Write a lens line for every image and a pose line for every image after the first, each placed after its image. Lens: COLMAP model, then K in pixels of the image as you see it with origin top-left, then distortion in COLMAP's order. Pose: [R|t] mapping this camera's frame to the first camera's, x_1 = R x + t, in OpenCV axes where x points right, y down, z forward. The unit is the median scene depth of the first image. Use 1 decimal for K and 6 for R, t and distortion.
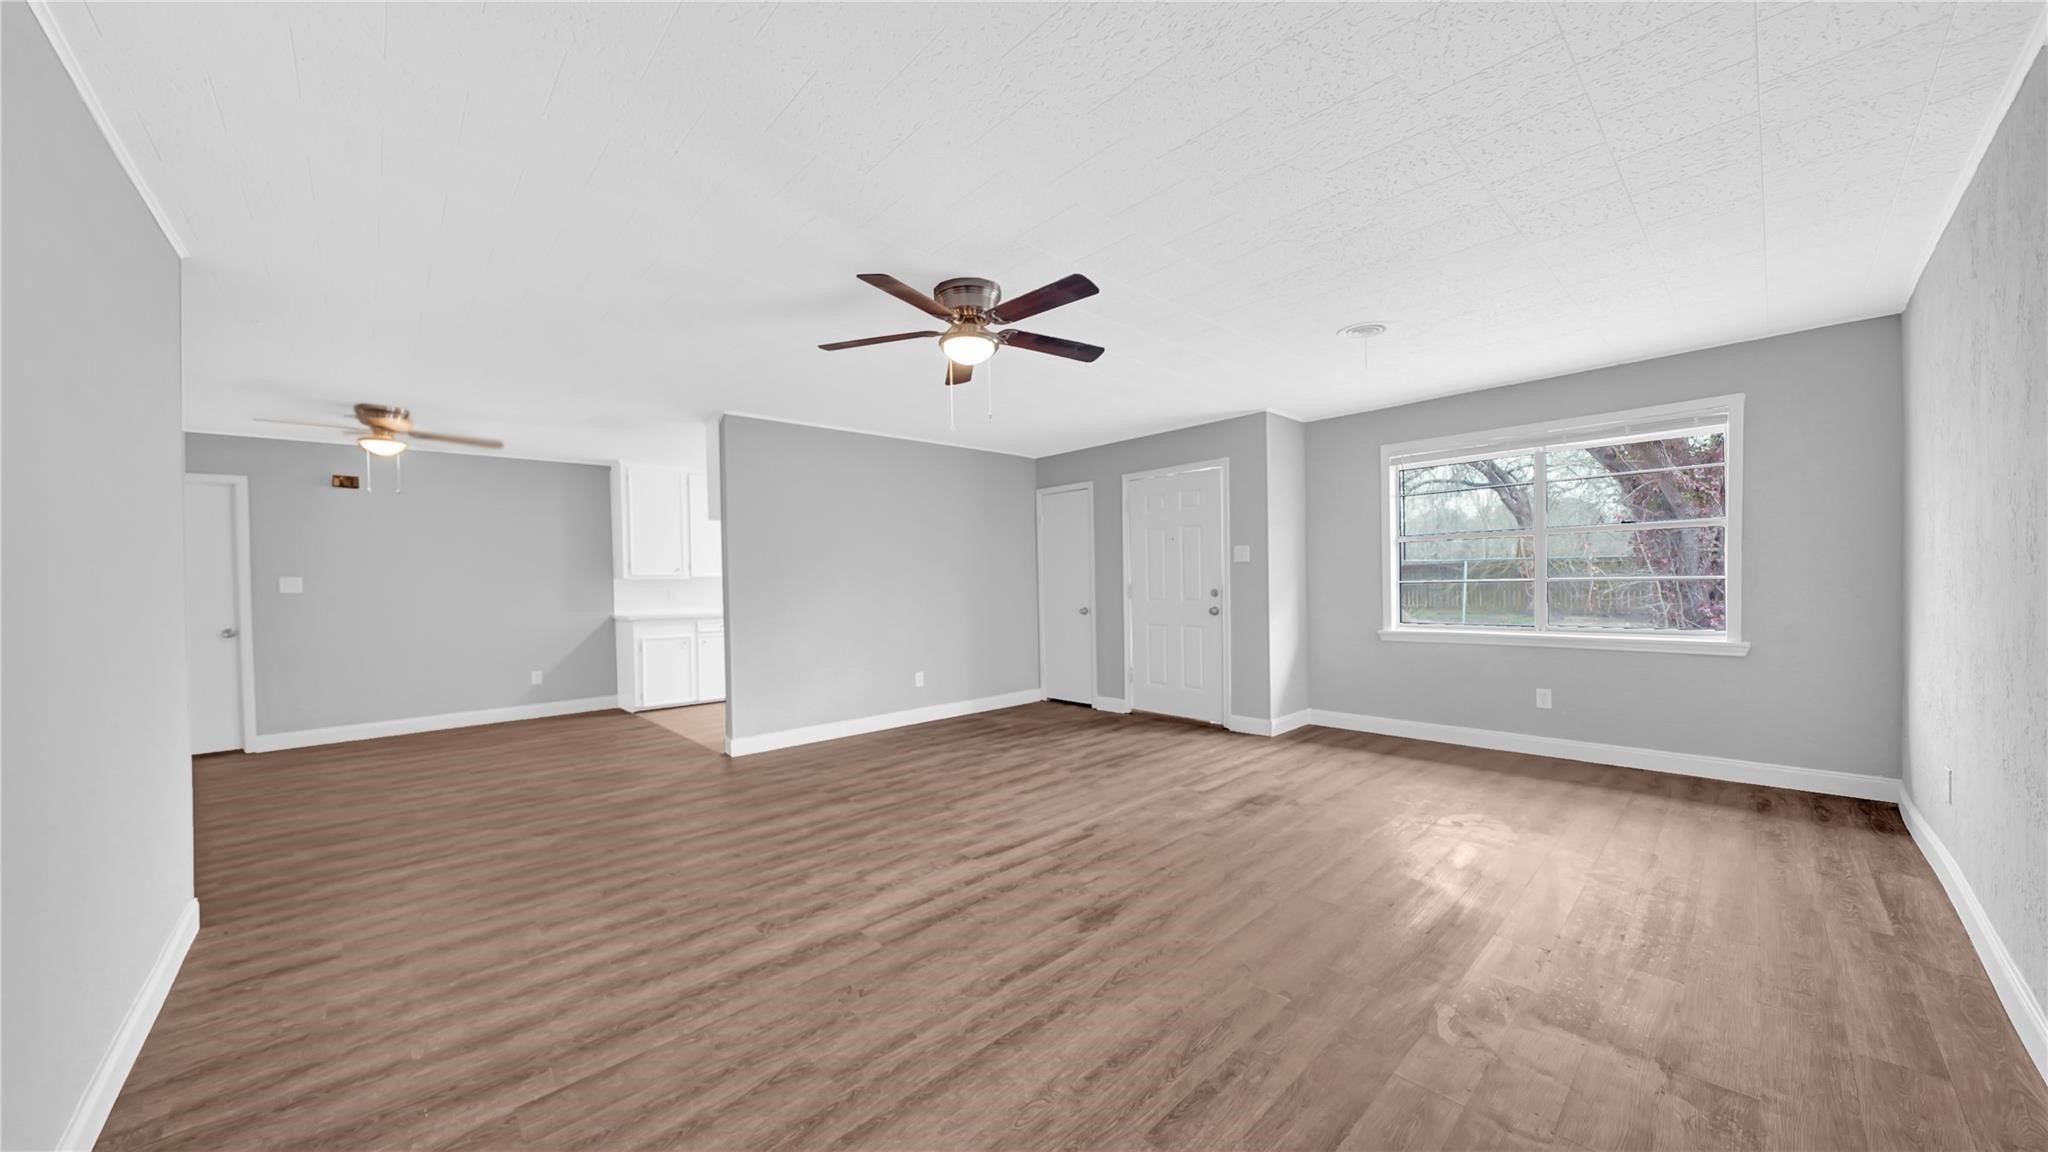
lens RADIAL K [[708.8, 0, 1018.0], [0, 708.8, 580.2], [0, 0, 1]] dist [-0.000387, -0.000078]
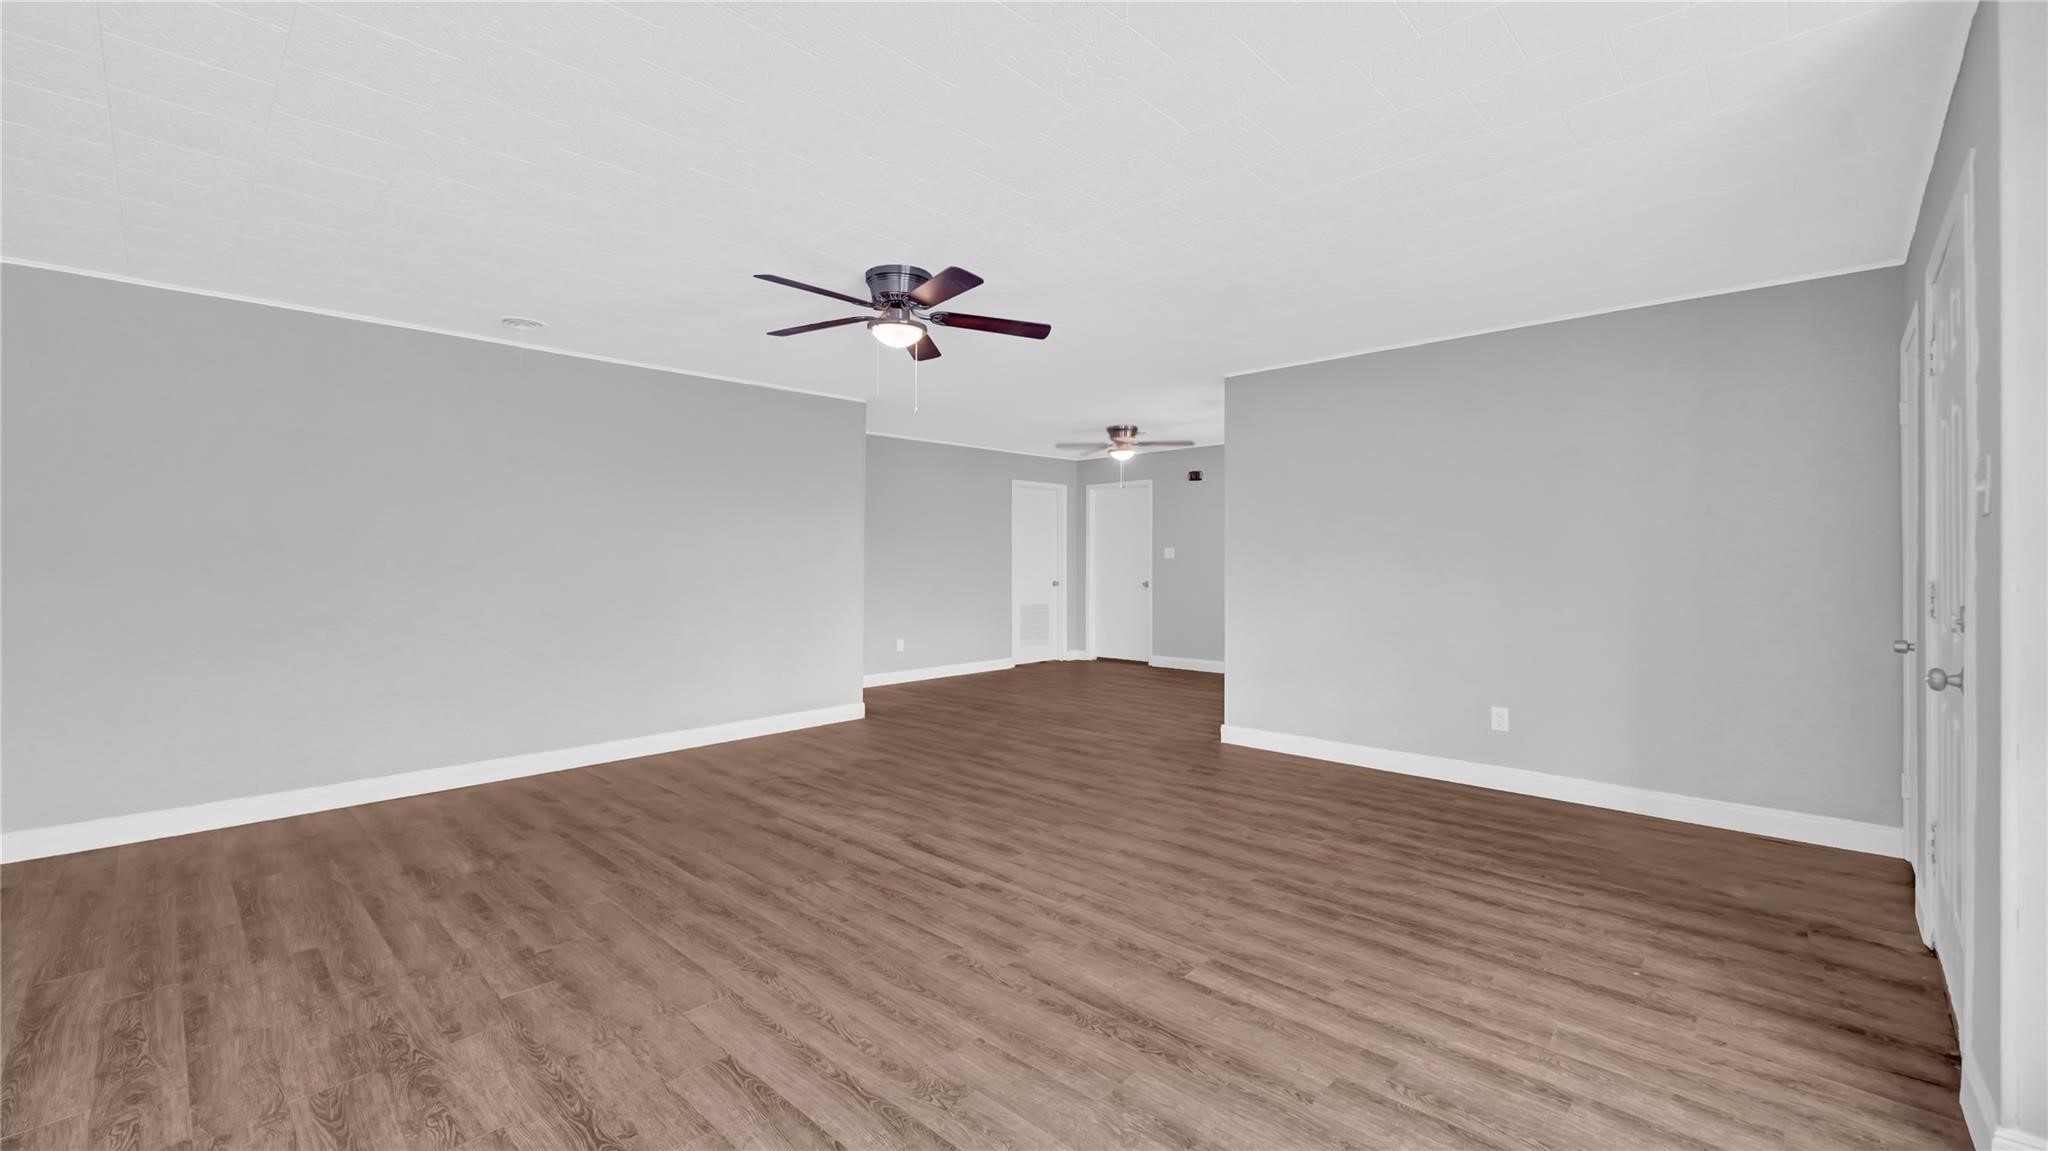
lens RADIAL K [[830.2, 0, 1024.1], [0, 830.2, 564.7], [0, 0, 1]] dist [-0.009122, -0.000003]
pose [[0.059122, 0.026037, -0.997911, 0.905224], [-0.001990, 0.999661, 0.025965, -0.020838], [0.998249, 0.000451, 0.059153, 0.900679]]
